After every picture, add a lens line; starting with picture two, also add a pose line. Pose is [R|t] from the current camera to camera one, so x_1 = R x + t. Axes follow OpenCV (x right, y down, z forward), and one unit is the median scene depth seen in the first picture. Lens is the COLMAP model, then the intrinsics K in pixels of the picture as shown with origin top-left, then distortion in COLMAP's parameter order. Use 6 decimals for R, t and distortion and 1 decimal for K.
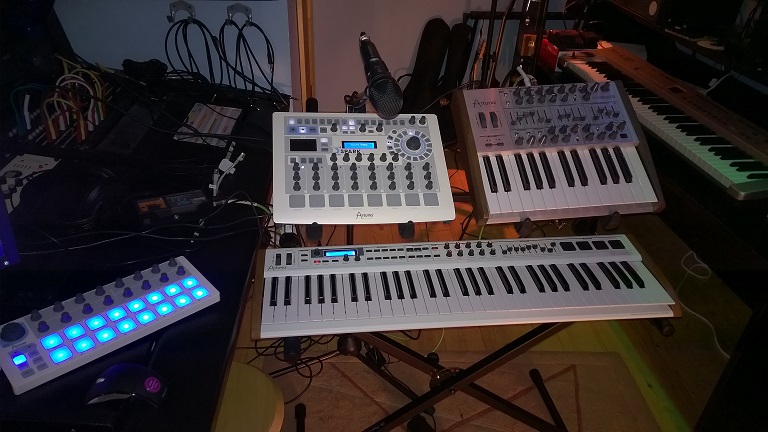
lens RADIAL K [[559.4, 0, 373.4], [0, 559.4, 217.7], [0, 0, 1]] dist [0.068820, -0.055668]
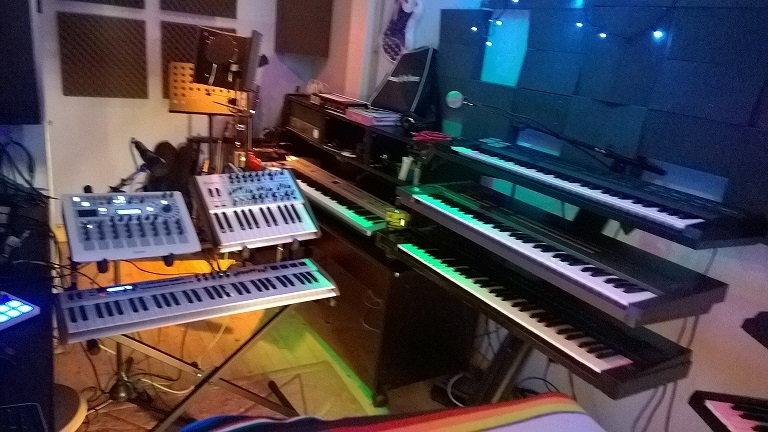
lens RADIAL K [[559.4, 0, 373.4], [0, 559.4, 217.7], [0, 0, 1]] dist [0.068820, -0.055668]
pose [[0.890328, -0.070712, 0.449795, -0.121553], [0.167694, 0.969351, -0.179545, 0.262264], [-0.423314, 0.235282, 0.874899, -0.592183]]
